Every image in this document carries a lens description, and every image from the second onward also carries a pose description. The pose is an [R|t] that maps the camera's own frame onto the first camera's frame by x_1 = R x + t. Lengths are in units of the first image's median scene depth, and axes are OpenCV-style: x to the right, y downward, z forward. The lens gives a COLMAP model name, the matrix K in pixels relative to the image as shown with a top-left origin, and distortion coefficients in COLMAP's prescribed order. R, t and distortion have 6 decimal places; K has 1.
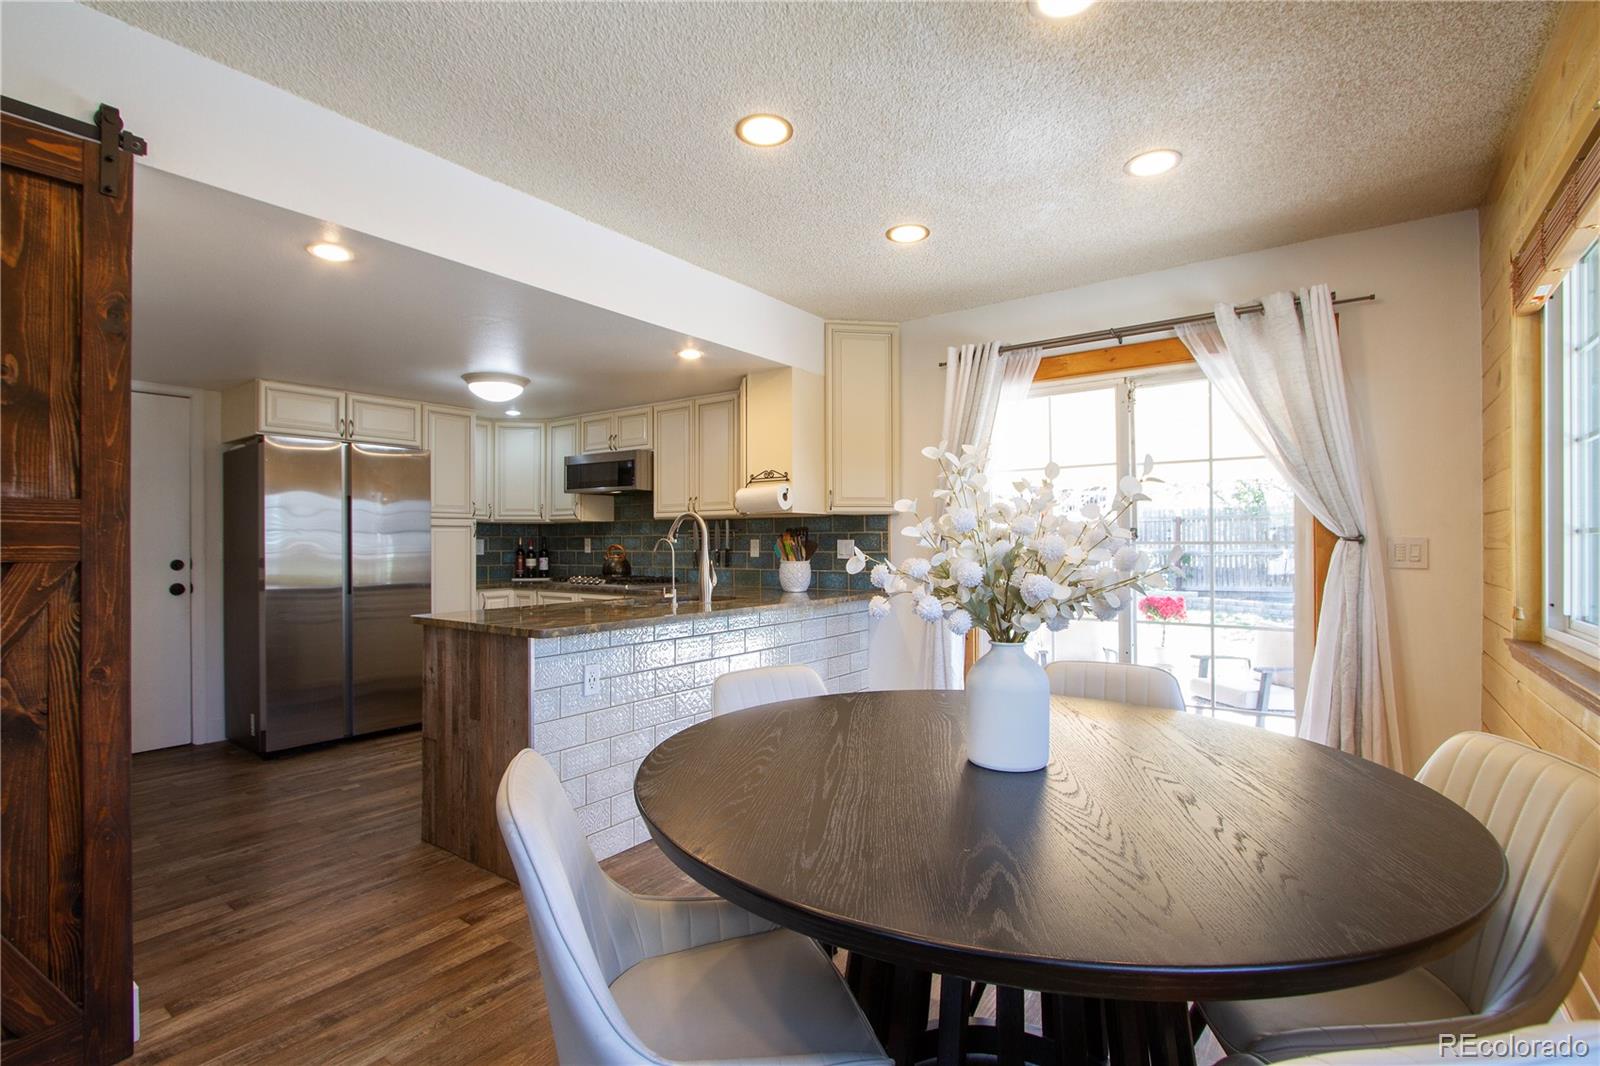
lens RADIAL K [[754.8, 0, 800.0], [0, 754.8, 533.0], [0, 0, 1]] dist [-0.002384, 0.001057]
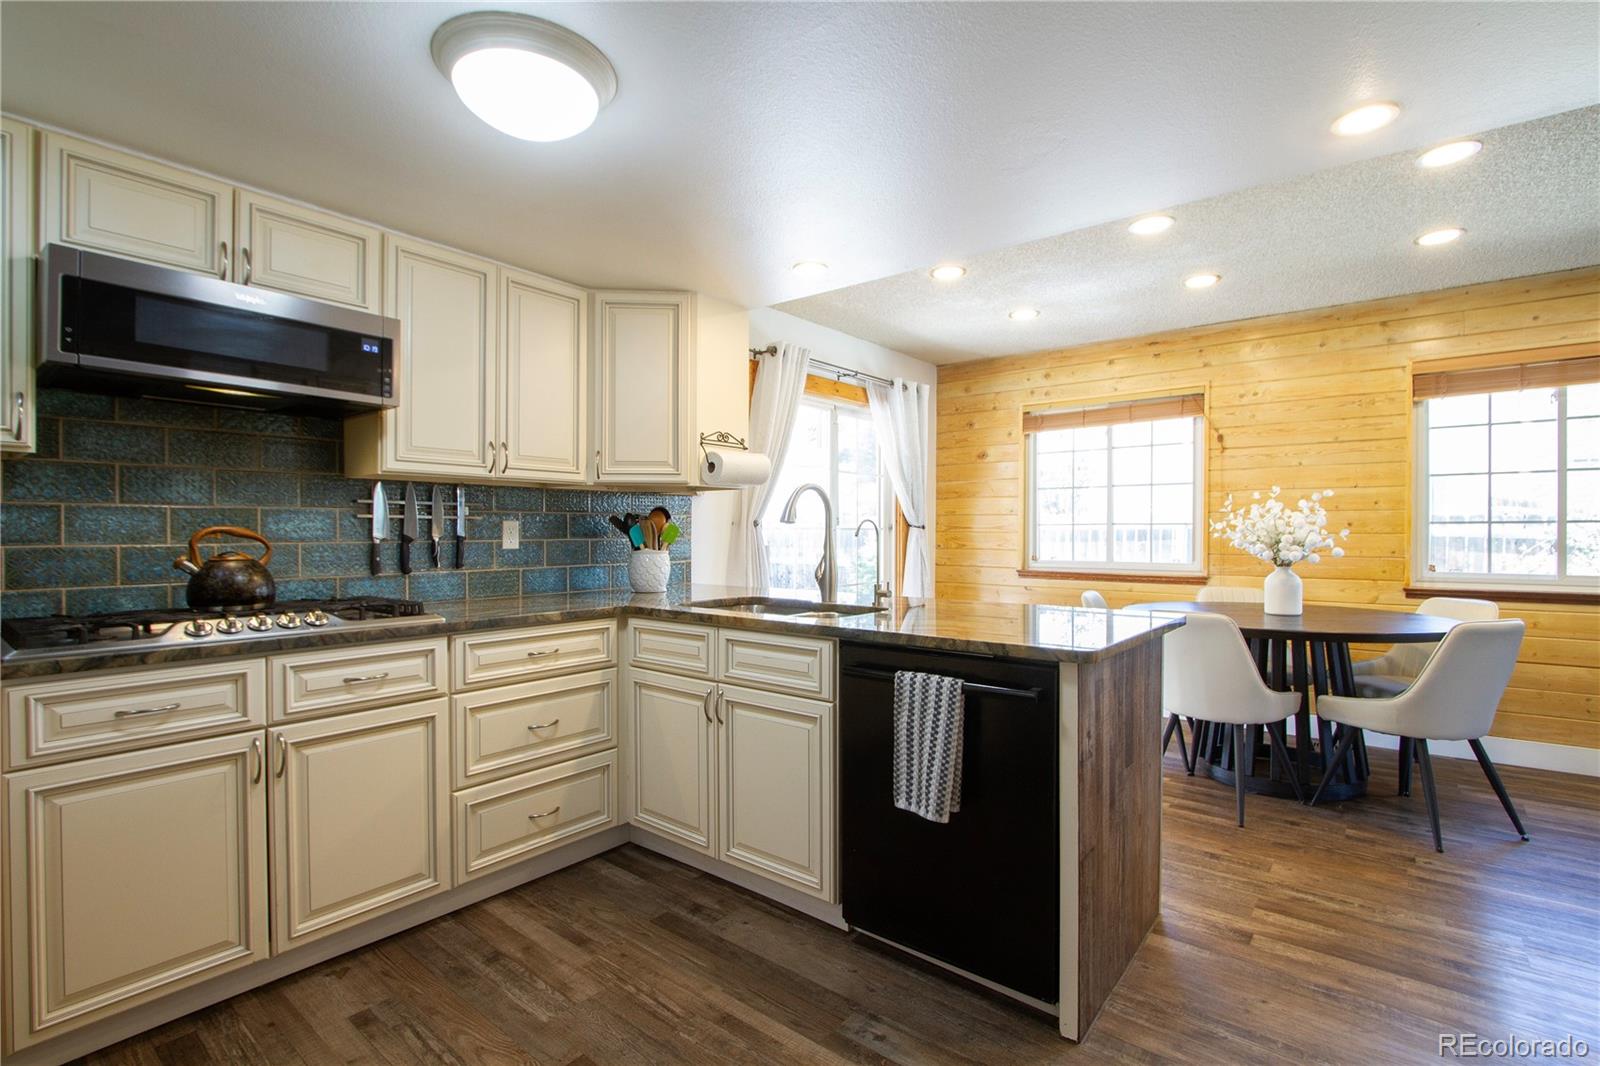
lens RADIAL K [[746.7, 0, 797.2], [0, 746.7, 534.9], [0, 0, 1]] dist [-0.010145, 0.001909]
pose [[0.027941, -0.004890, 0.999598, -0.955373], [-0.013820, 0.999891, 0.005278, 0.019679], [-0.999514, -0.013961, 0.027871, 1.078608]]
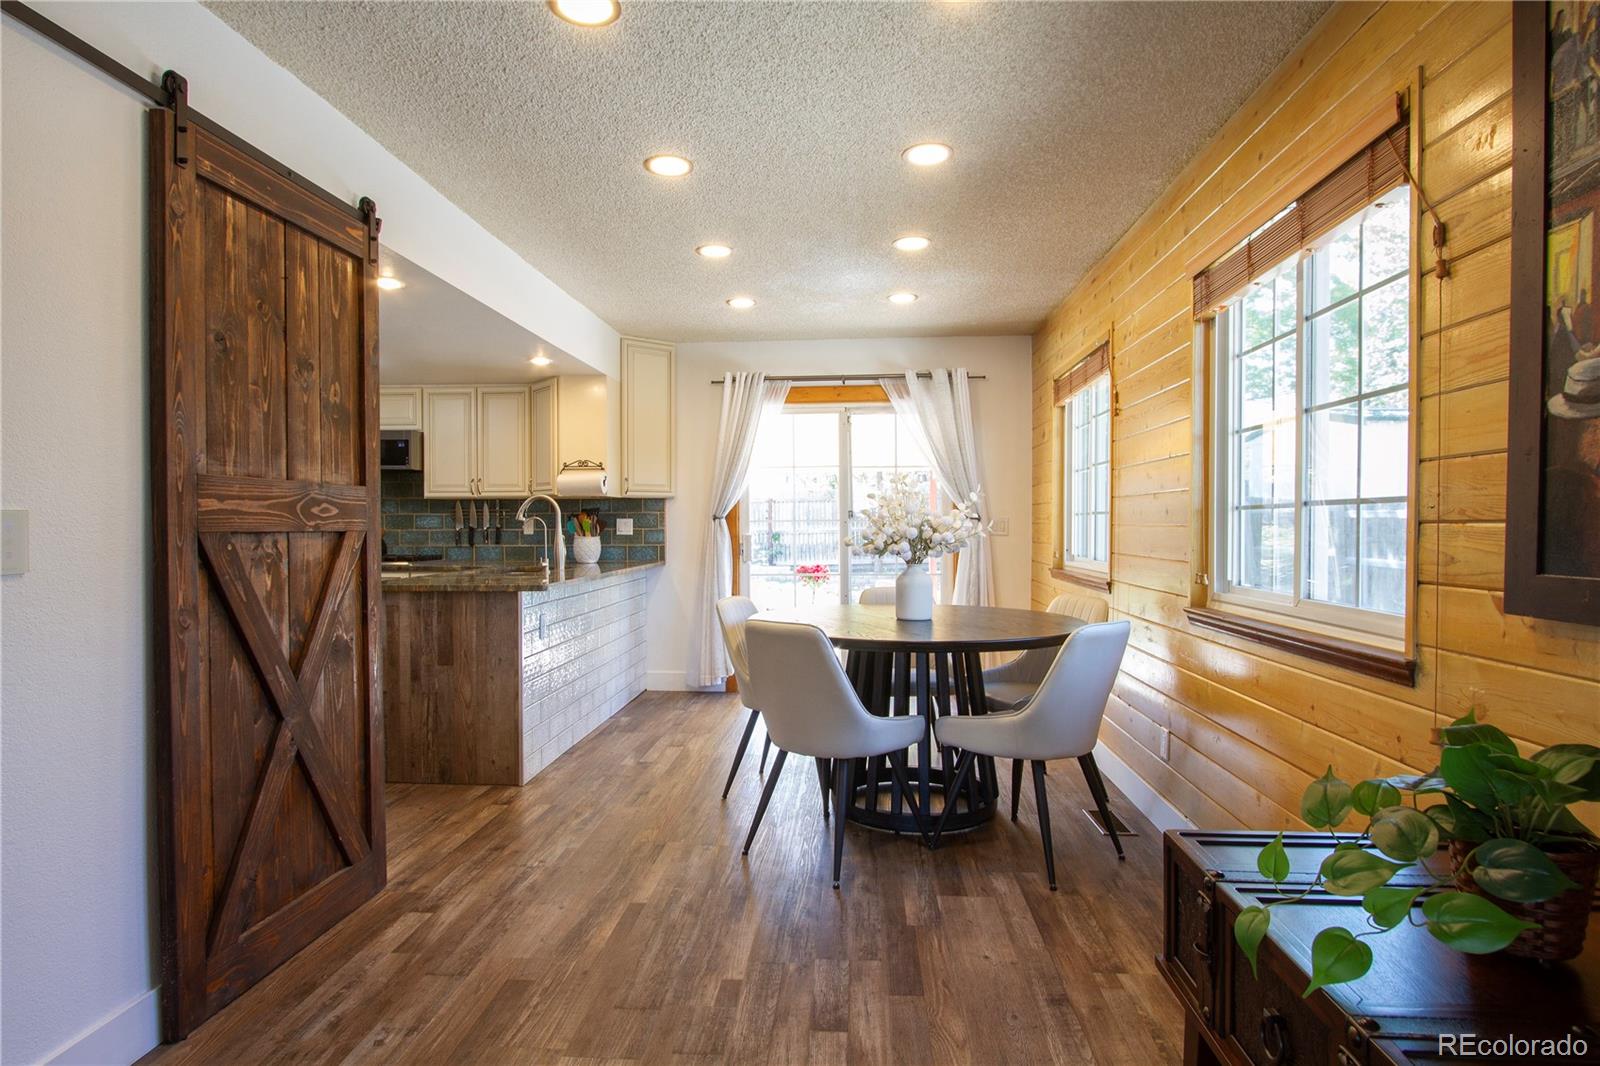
lens RADIAL K [[858.3, 0, 805.7], [0, 858.3, 535.9], [0, 0, 1]] dist [0.000894, 0.000341]
pose [[0.843930, -0.009936, 0.536362, -0.560846], [-0.004080, 0.999681, 0.024939, 0.001694], [-0.536438, -0.023236, 0.843620, -0.388293]]
